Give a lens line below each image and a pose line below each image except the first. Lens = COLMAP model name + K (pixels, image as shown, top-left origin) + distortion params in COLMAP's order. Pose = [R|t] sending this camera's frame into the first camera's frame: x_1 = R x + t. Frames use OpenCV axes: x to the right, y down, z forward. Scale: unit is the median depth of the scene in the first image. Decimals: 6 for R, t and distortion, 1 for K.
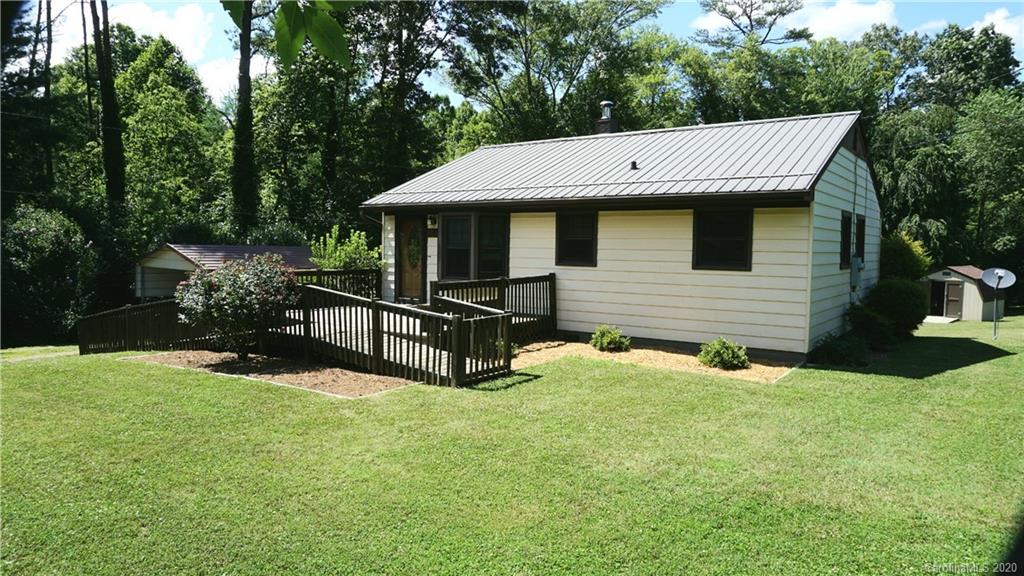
lens RADIAL K [[686.5, 0, 510.3], [0, 686.5, 291.5], [0, 0, 1]] dist [-0.038789, 0.029452]
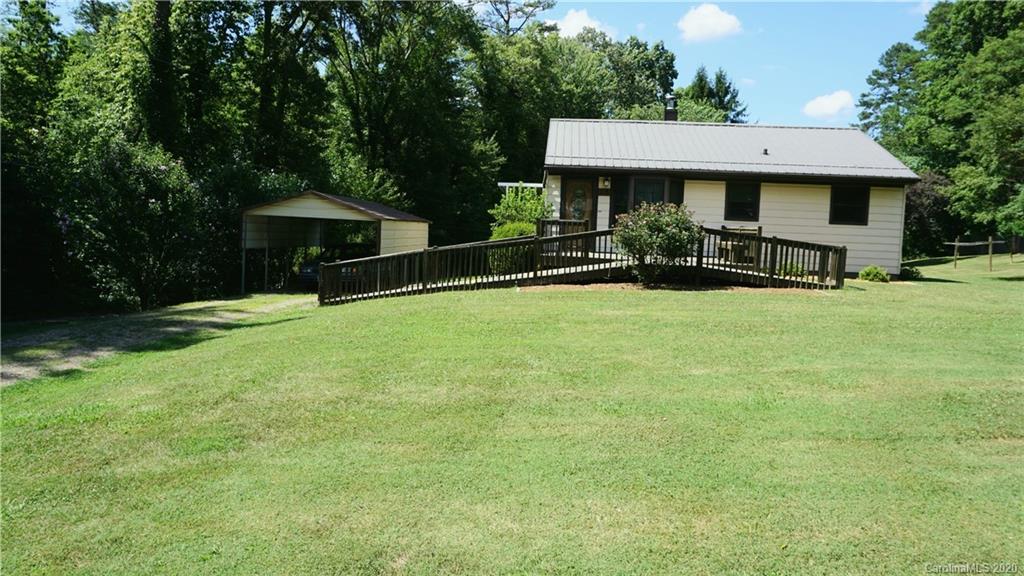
lens RADIAL K [[735.9, 0, 514.0], [0, 735.9, 282.1], [0, 0, 1]] dist [-0.032768, 0.002889]
pose [[0.850790, -0.020391, 0.525110, -1.053522], [0.009162, 0.999671, 0.023976, 0.045981], [-0.525426, -0.015588, 0.850696, -0.027253]]
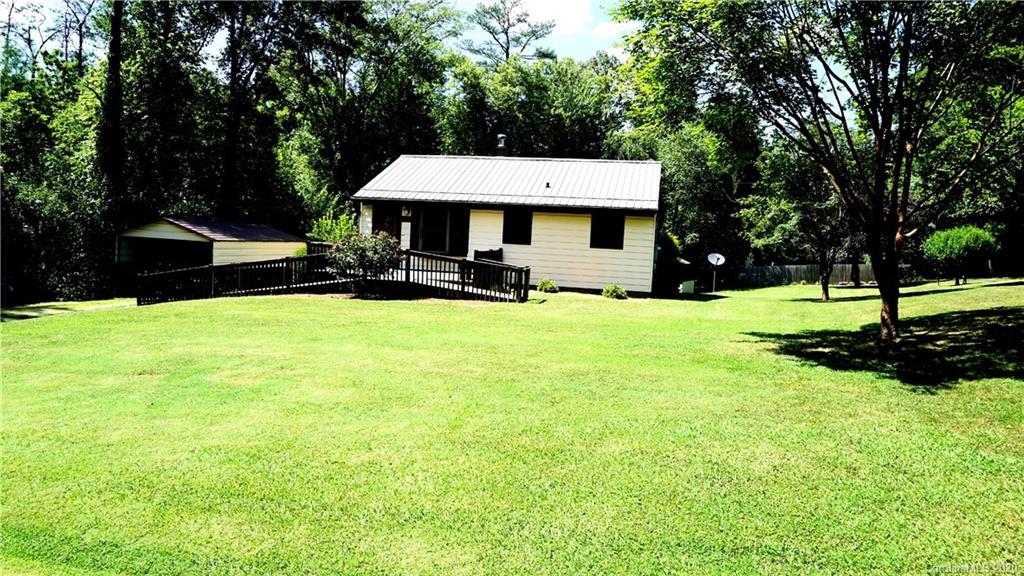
lens RADIAL K [[753.0, 0, 508.1], [0, 753.0, 288.1], [0, 0, 1]] dist [-0.036234, -0.001103]
pose [[0.912150, 0.004296, 0.409834, -0.642373], [-0.008793, 0.999920, 0.009087, 0.049641], [-0.409762, -0.011892, 0.912115, -0.618452]]
